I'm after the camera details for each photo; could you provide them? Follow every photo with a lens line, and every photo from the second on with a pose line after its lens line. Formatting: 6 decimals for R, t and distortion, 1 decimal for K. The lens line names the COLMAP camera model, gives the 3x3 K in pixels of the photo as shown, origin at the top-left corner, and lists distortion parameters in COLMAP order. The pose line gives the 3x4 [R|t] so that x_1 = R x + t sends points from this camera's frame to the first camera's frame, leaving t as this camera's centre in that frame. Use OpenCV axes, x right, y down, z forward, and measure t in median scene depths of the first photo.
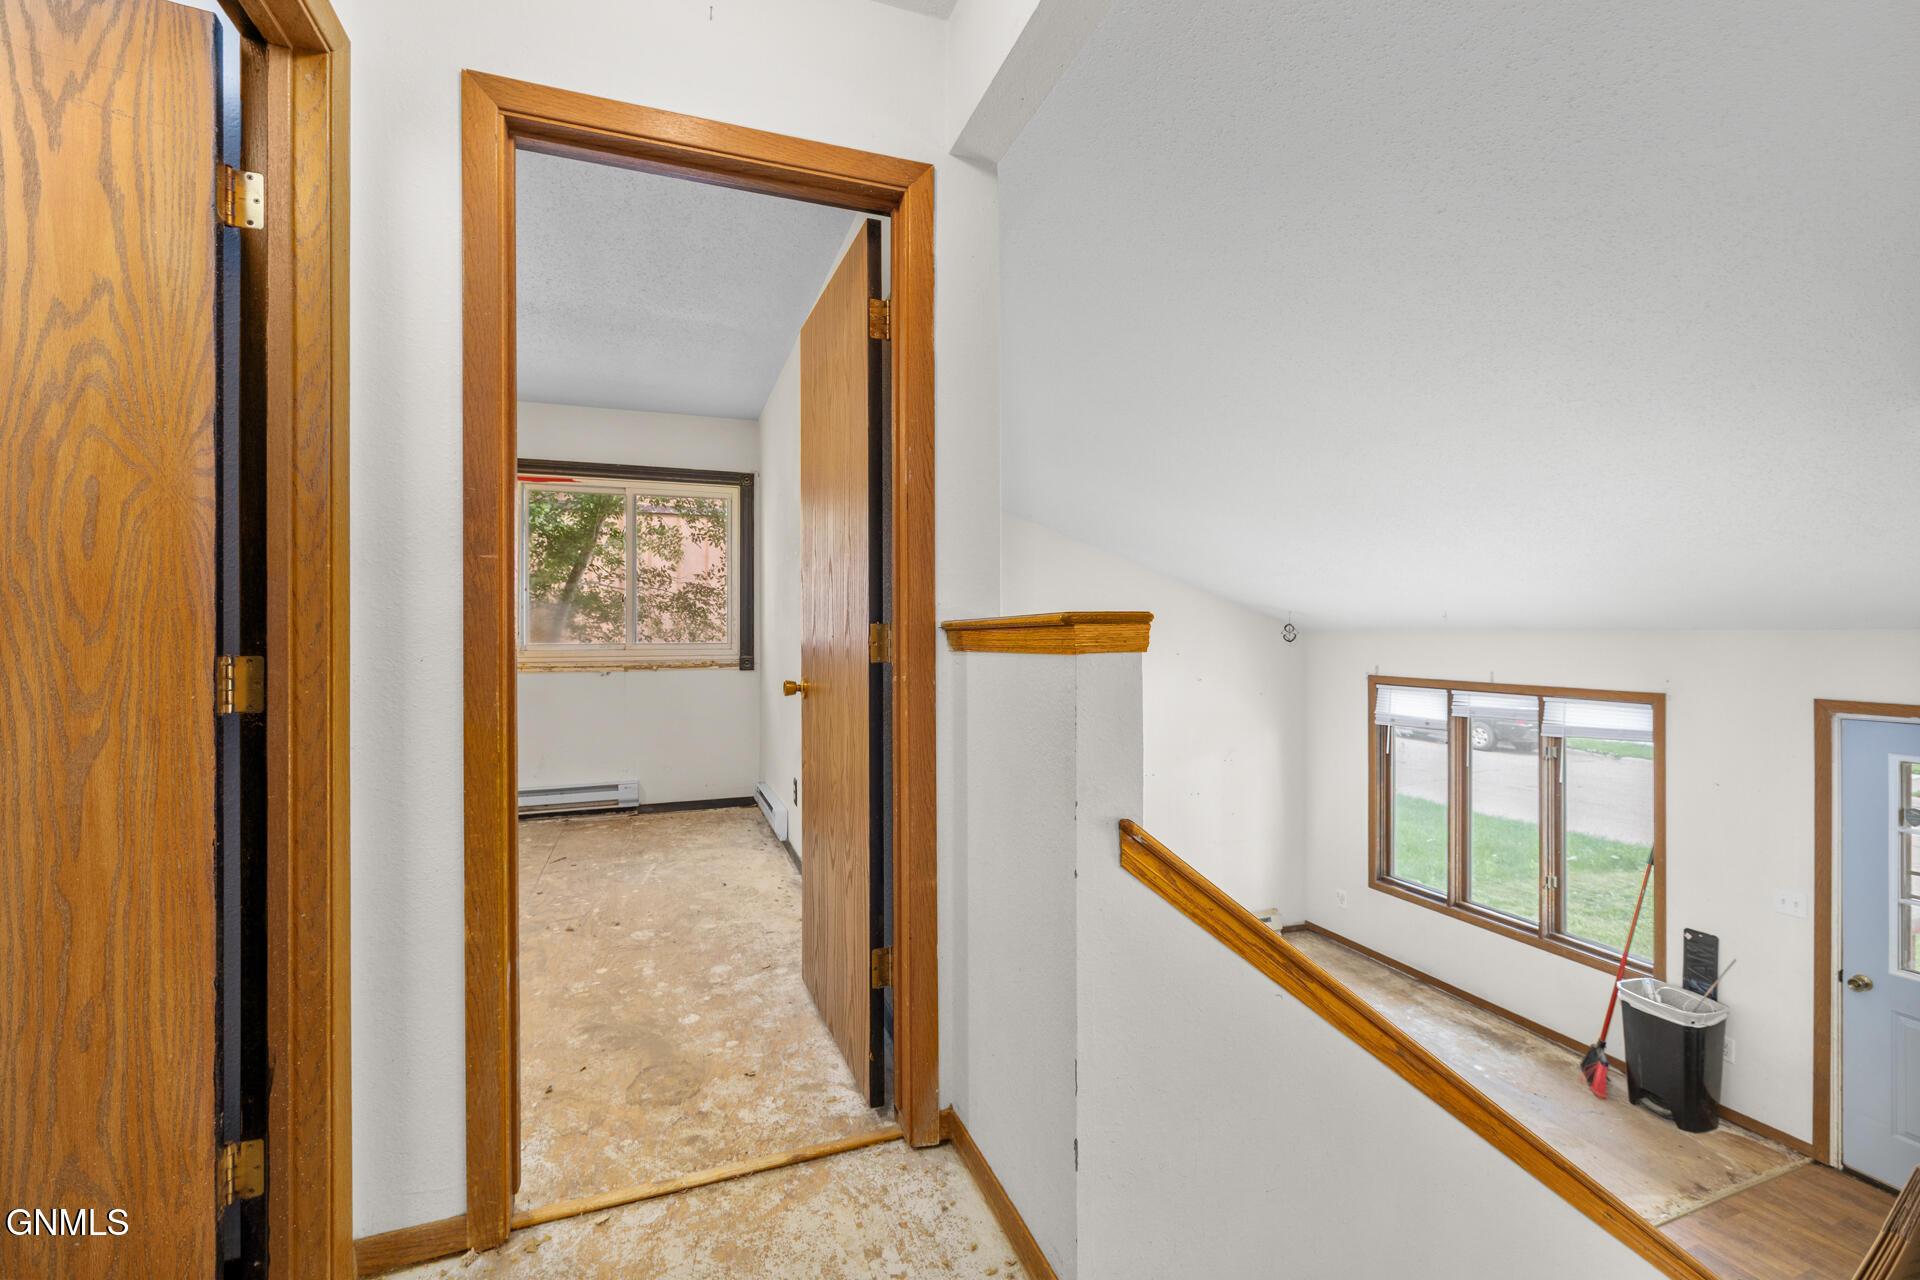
lens RADIAL K [[807.9, 0, 964.4], [0, 807.9, 639.3], [0, 0, 1]] dist [0.000618, 0.000094]
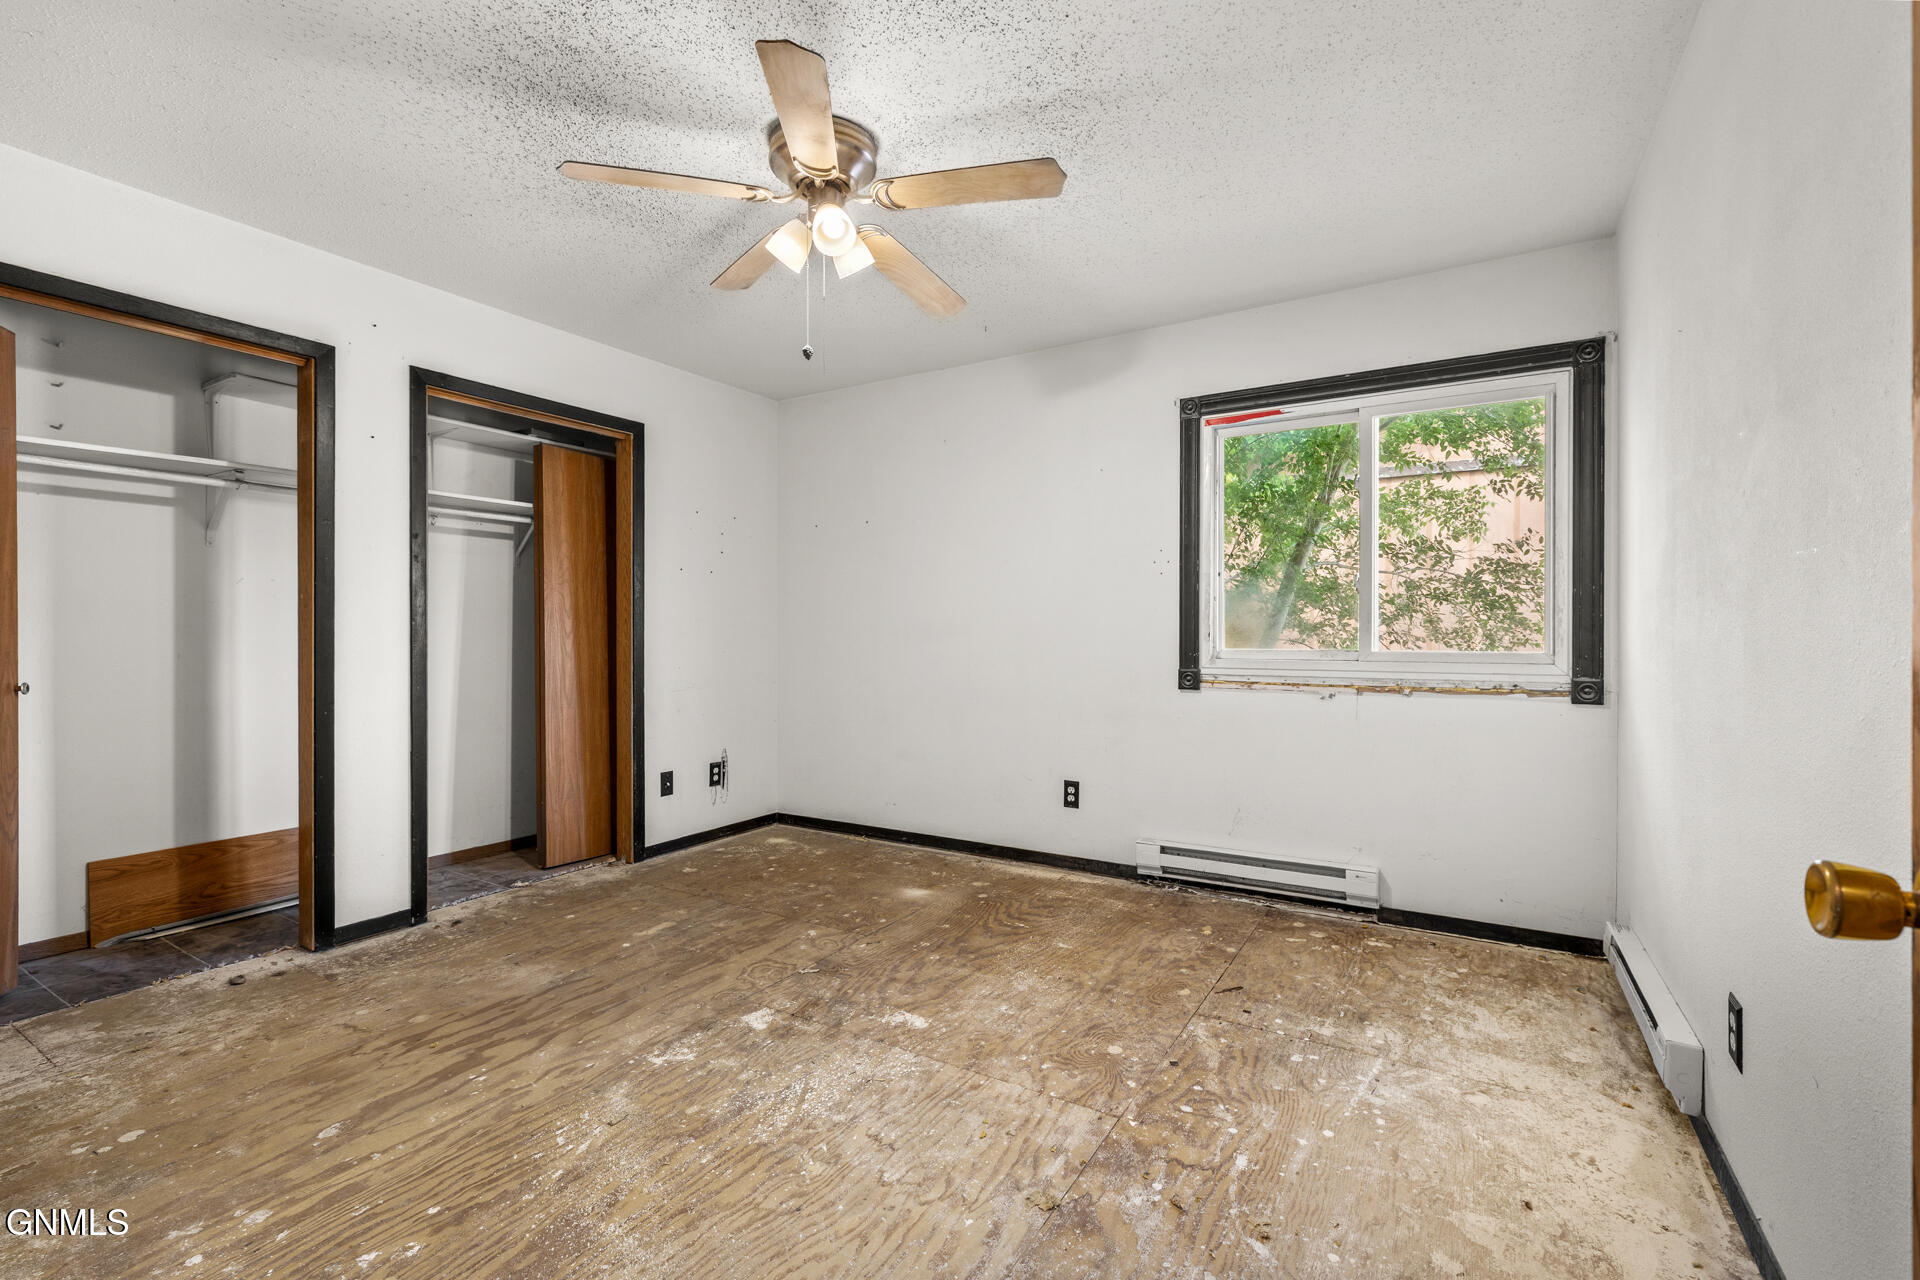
lens RADIAL K [[880.6, 0, 907.1], [0, 880.6, 632.5], [0, 0, 1]] dist [-0.001012, 0.000063]
pose [[0.604578, -0.000806, -0.796545, -0.079546], [-0.005036, 0.999976, -0.004834, -0.004551], [0.796530, 0.006934, 0.604560, 0.294393]]
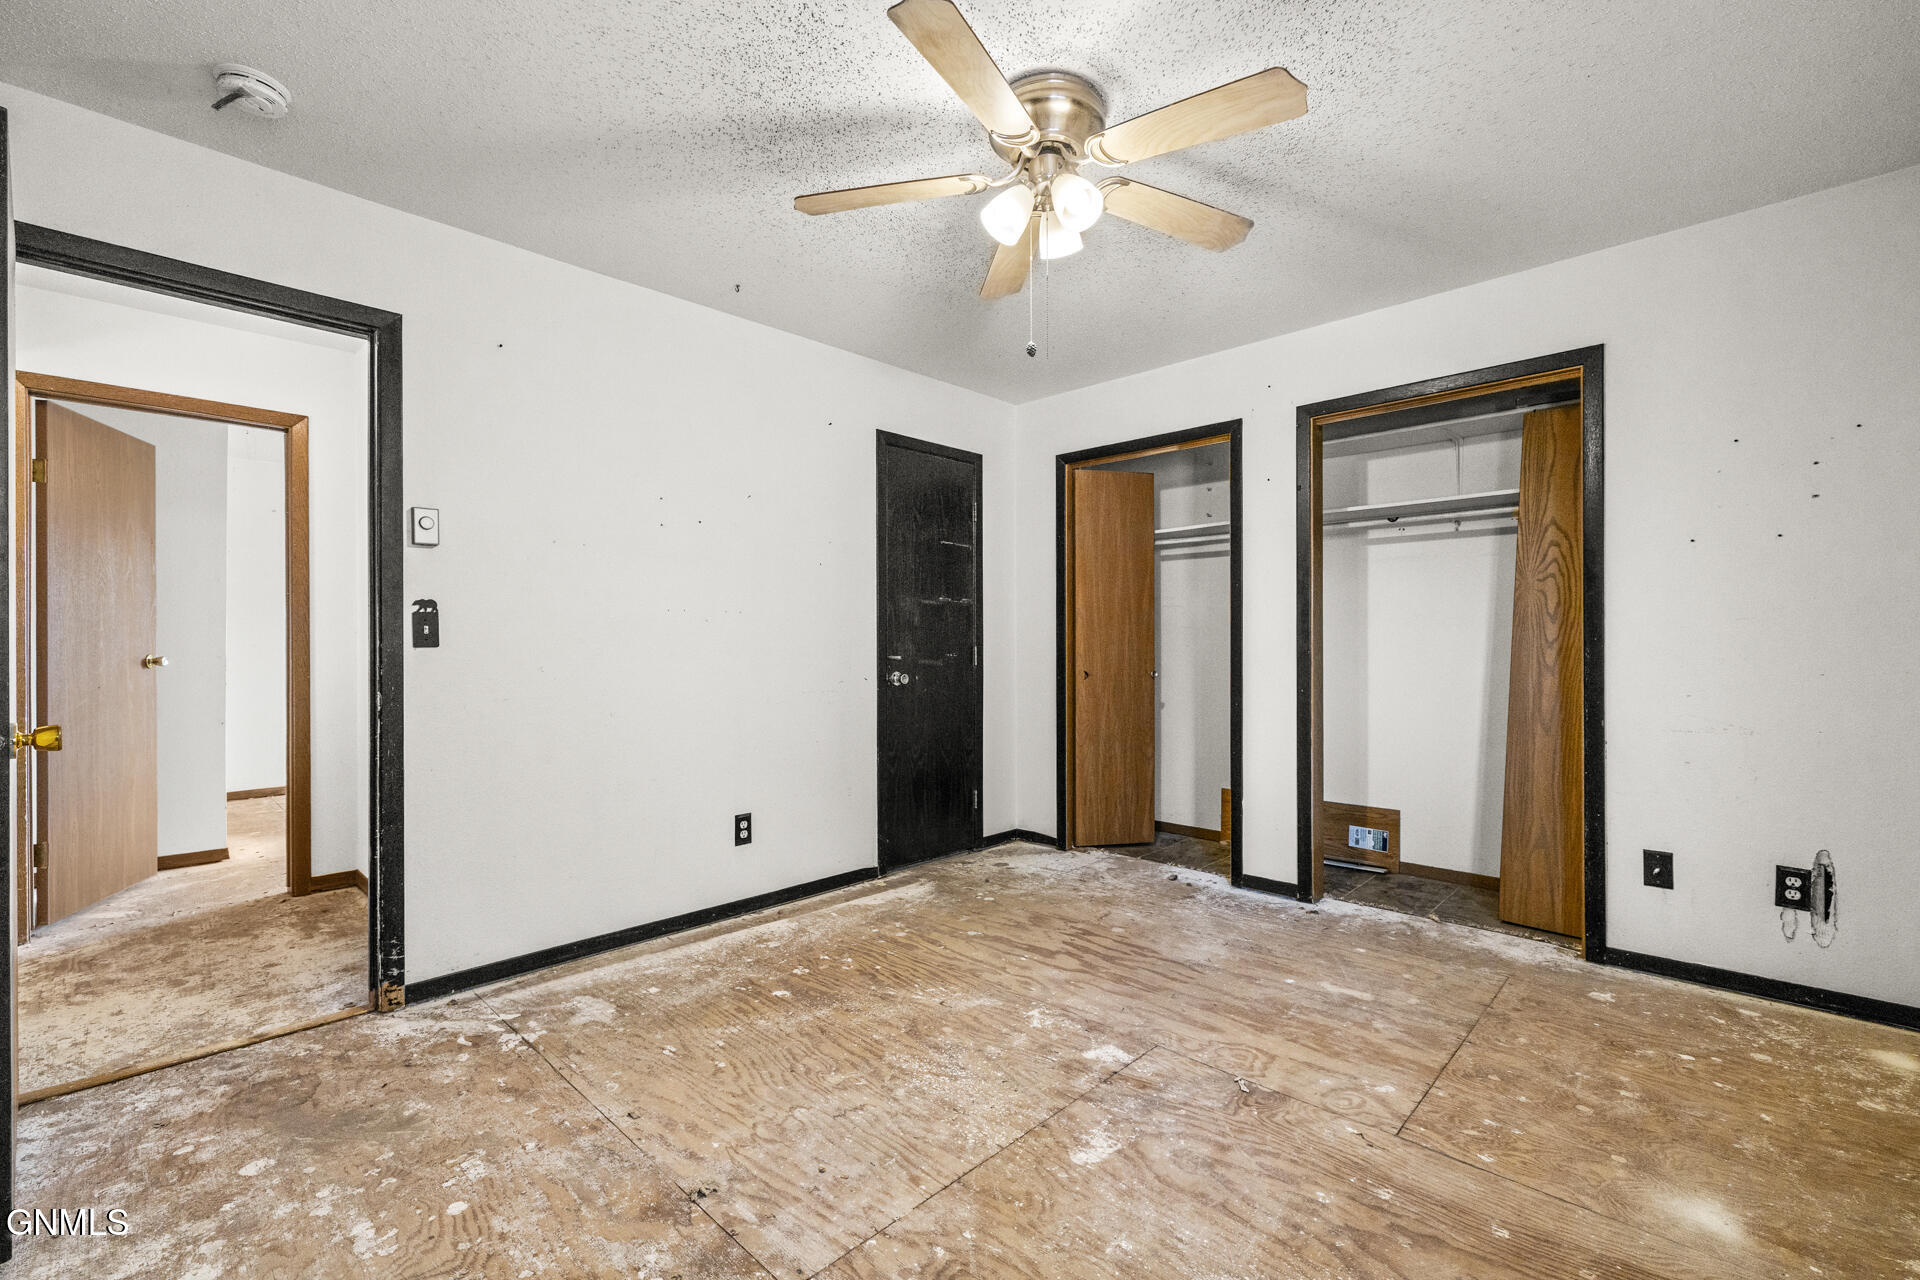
lens RADIAL K [[807.9, 0, 964.4], [0, 807.9, 639.3], [0, 0, 1]] dist [0.000618, 0.000094]
pose [[-0.899145, 0.000440, -0.437650, -0.264784], [-0.000197, 0.999999, 0.001409, -0.008395], [0.437650, 0.001353, -0.899144, 0.861485]]
